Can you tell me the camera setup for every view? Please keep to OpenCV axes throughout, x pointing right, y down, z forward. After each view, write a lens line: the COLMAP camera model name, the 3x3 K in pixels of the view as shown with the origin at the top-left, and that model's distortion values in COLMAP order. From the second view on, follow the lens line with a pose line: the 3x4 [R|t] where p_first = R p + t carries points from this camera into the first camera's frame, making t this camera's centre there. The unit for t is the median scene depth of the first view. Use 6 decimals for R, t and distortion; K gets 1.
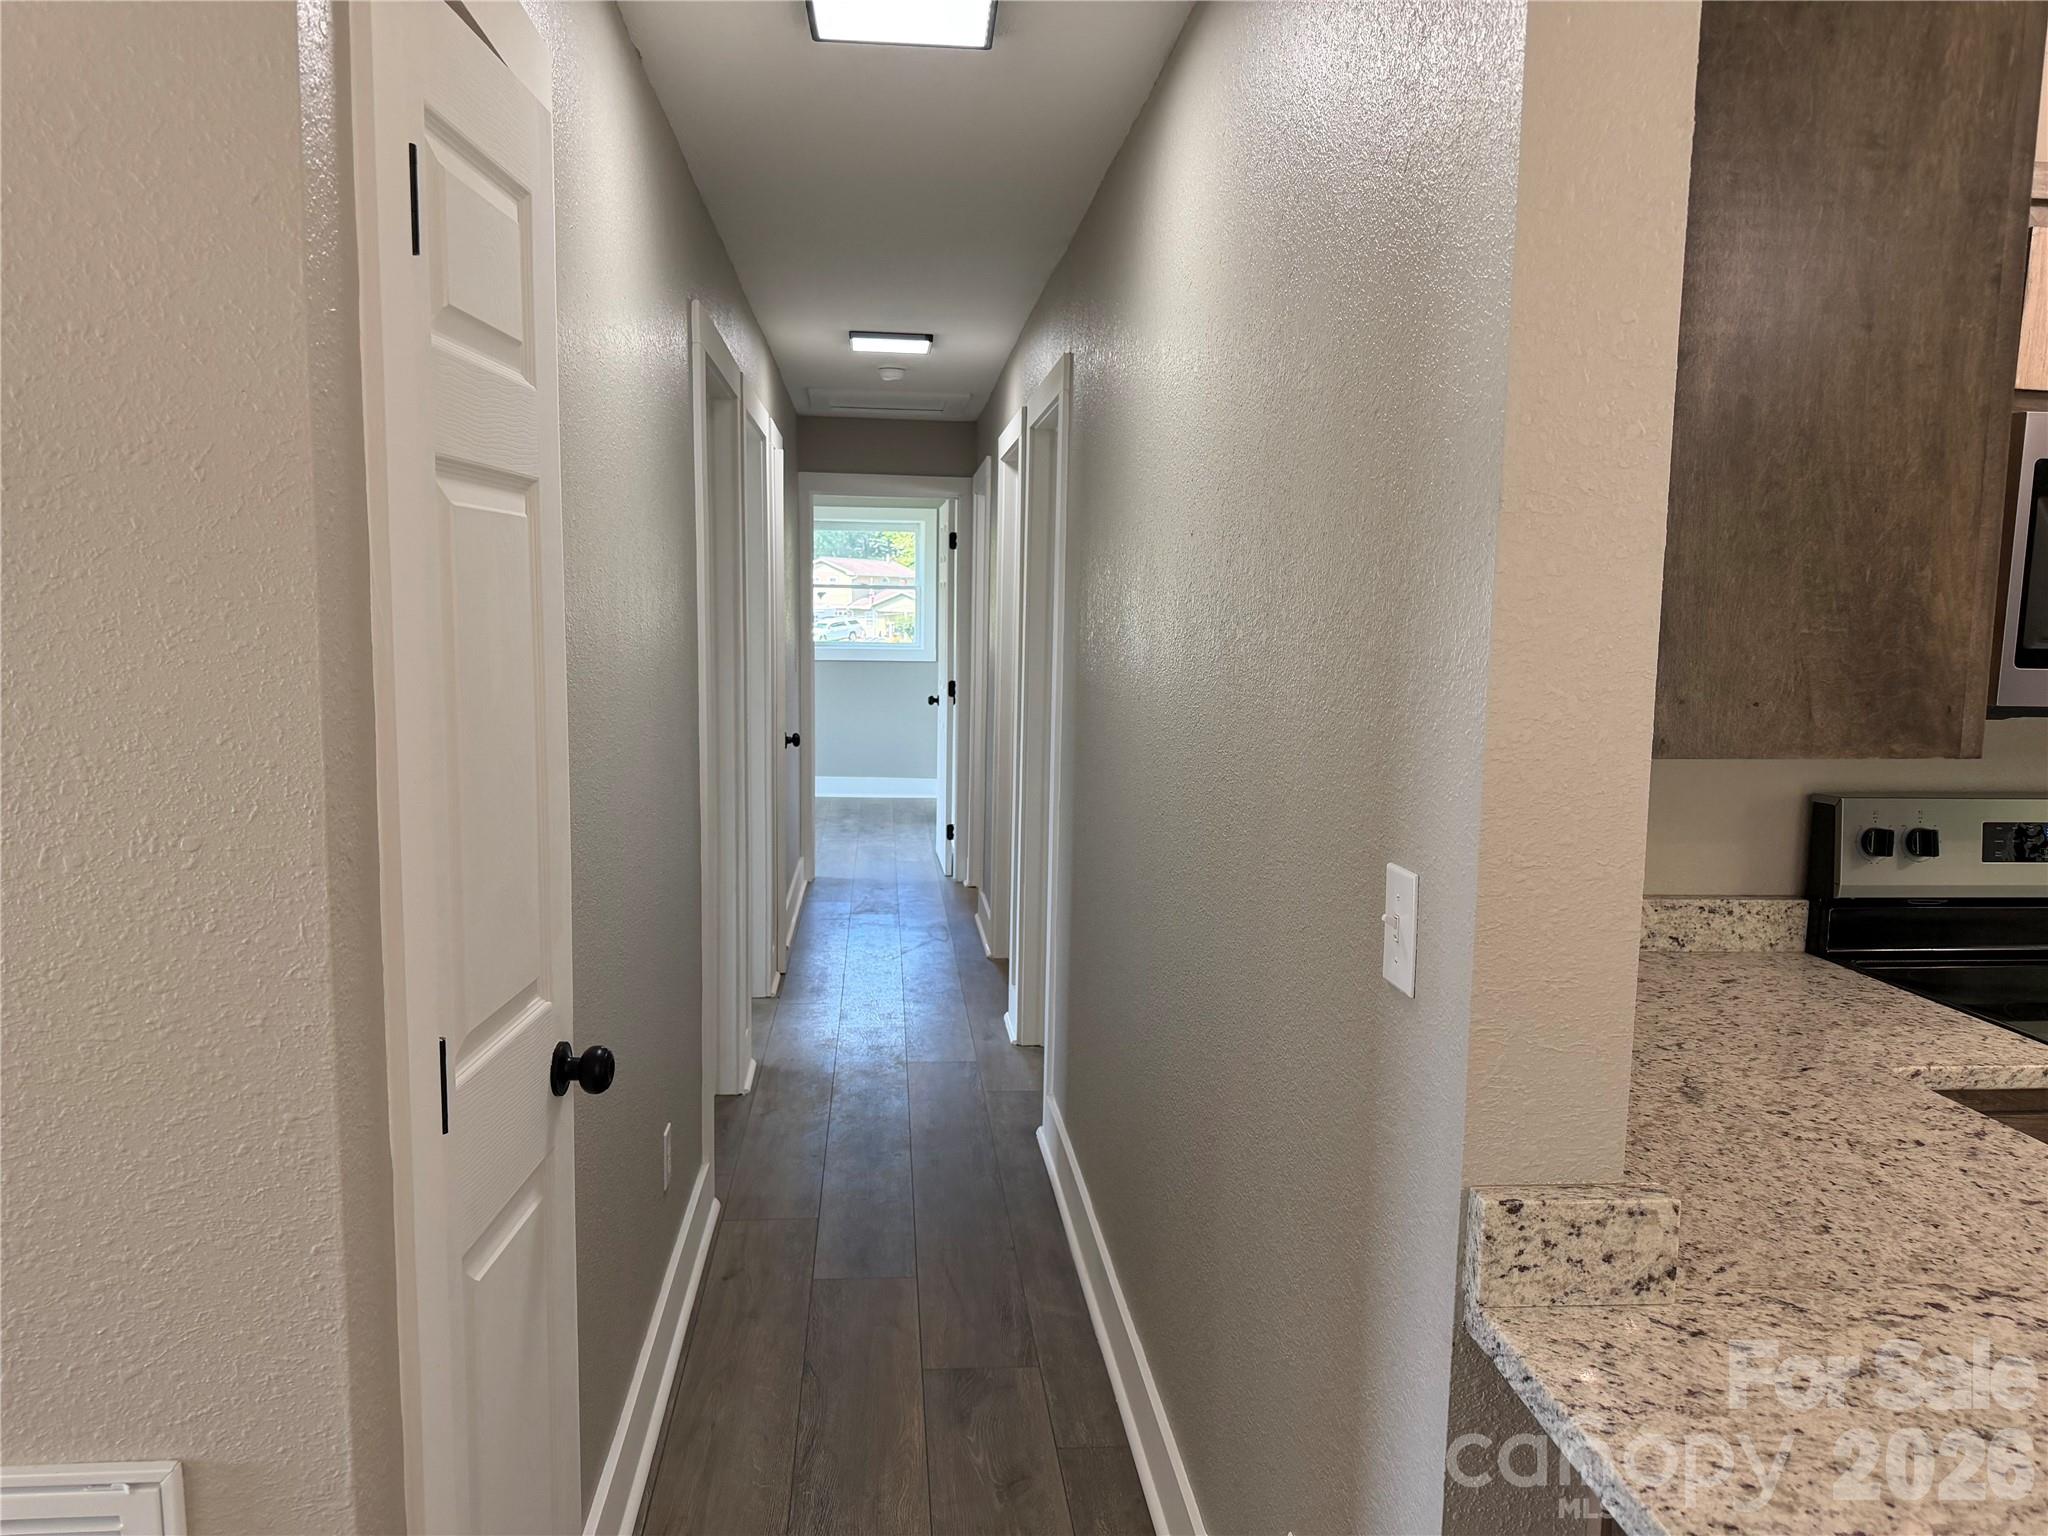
lens RADIAL K [[1455.9, 0, 1024.4], [0, 1455.9, 775.3], [0, 0, 1]] dist [0.008103, 0.001701]
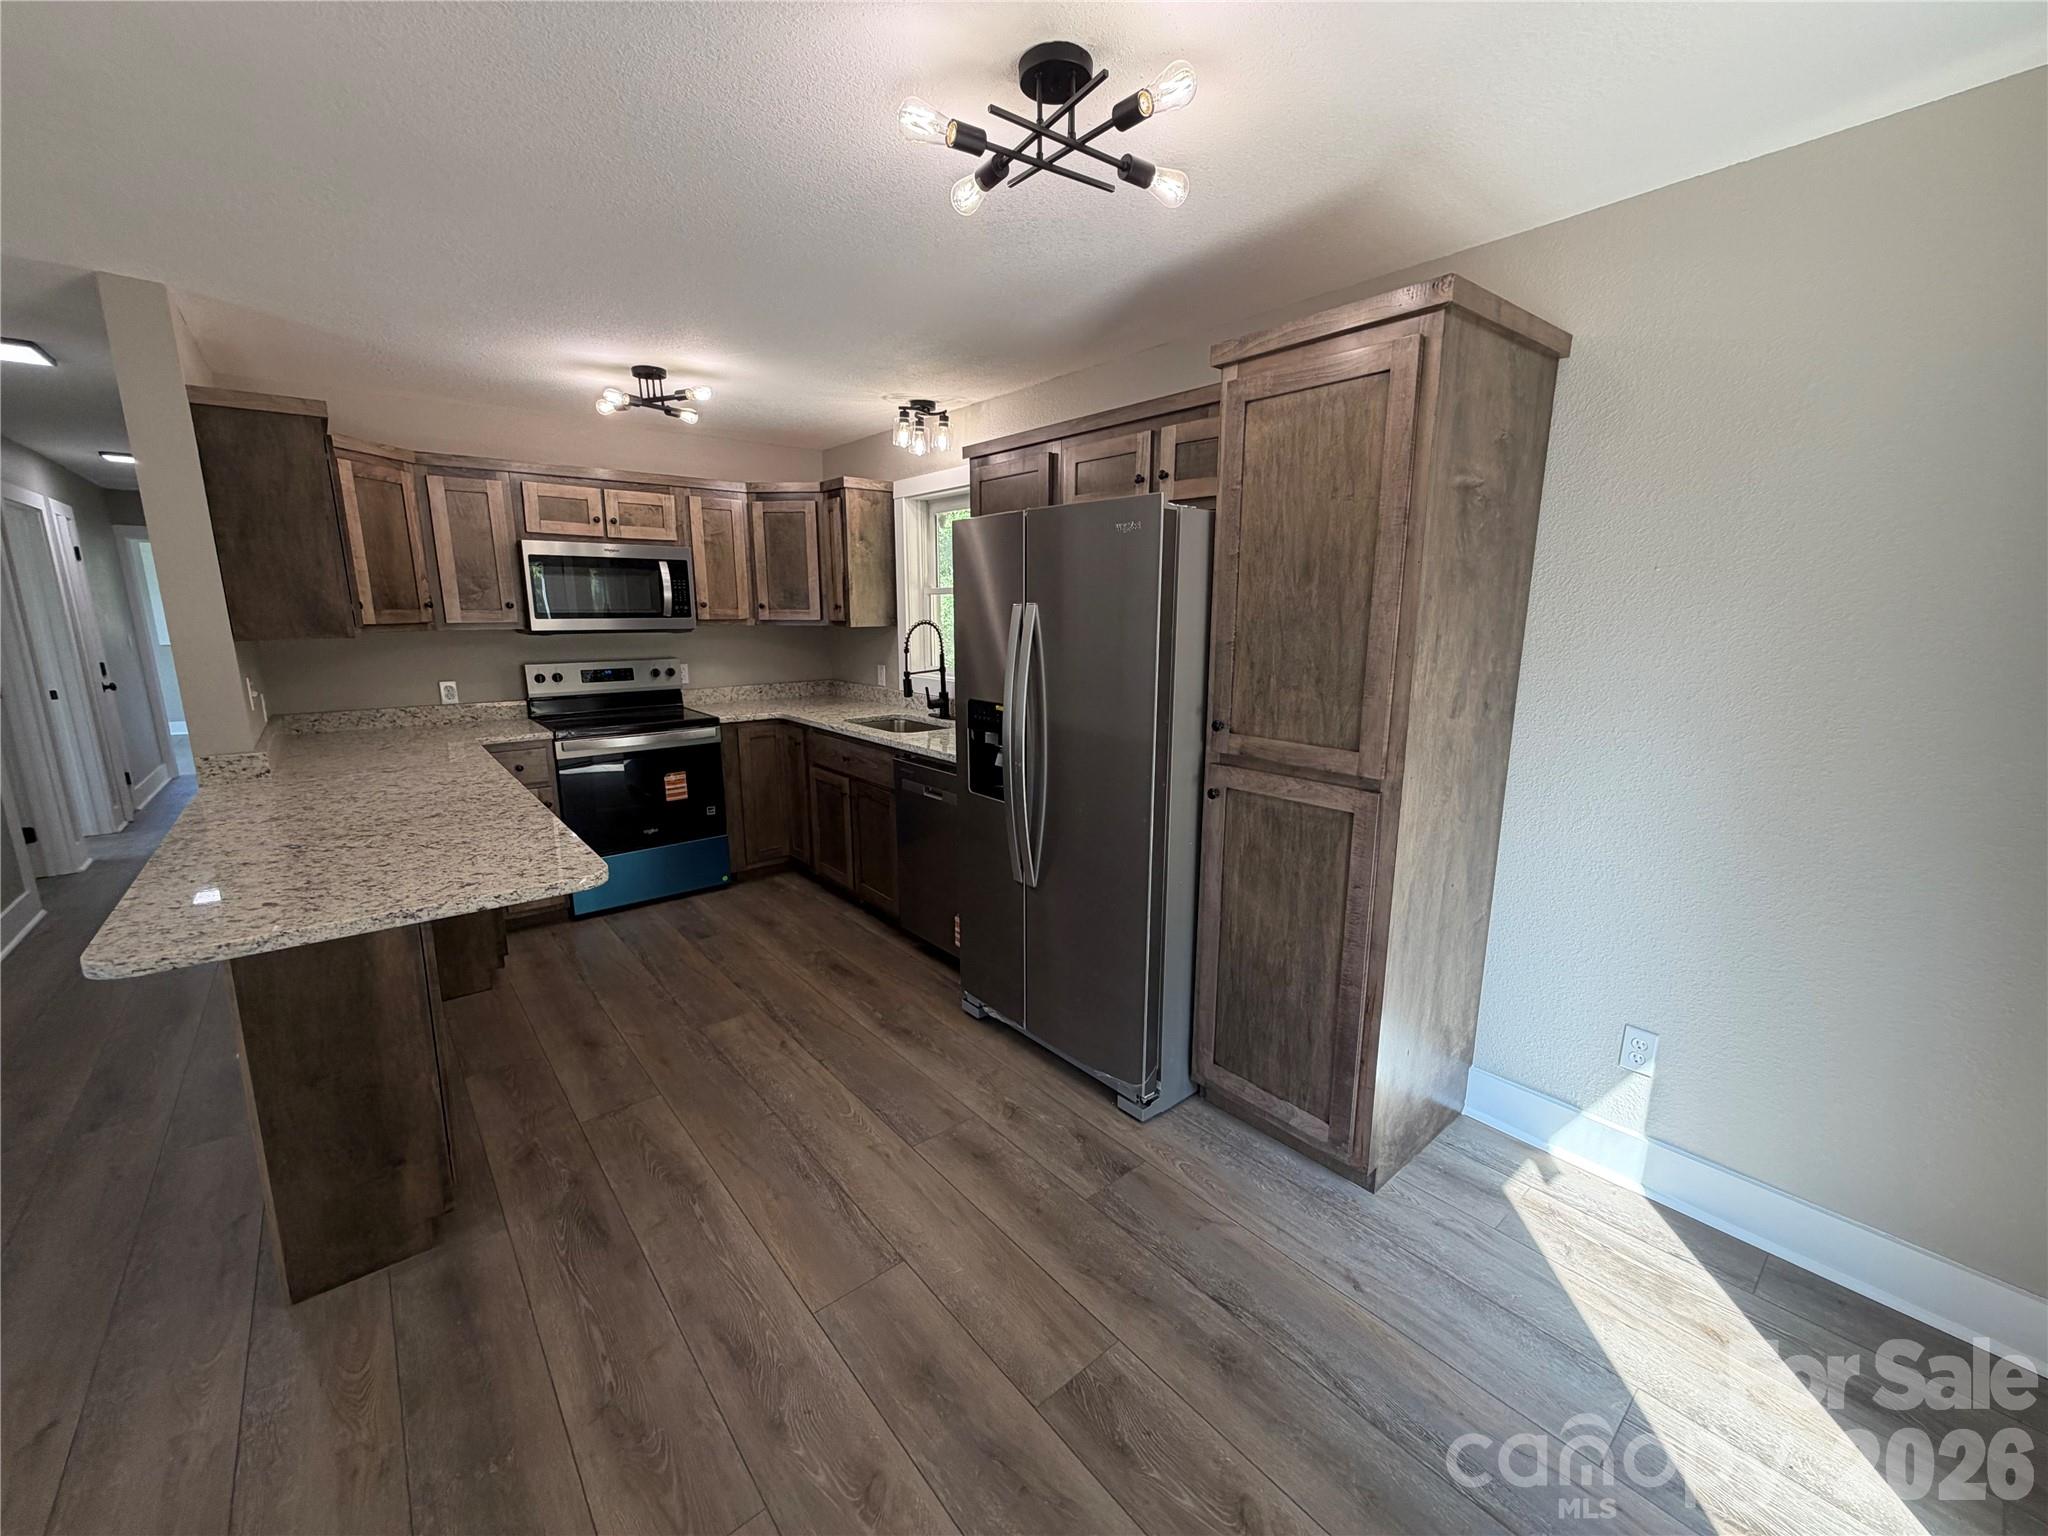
lens RADIAL K [[817.0, 0, 1019.2], [0, 817.0, 767.5], [0, 0, 1]] dist [0.007206, -0.000210]
pose [[0.832825, -0.127777, 0.538586, 0.700763], [0.083307, 0.990843, 0.106253, 0.195824], [-0.547231, -0.043622, 0.835844, -1.467552]]
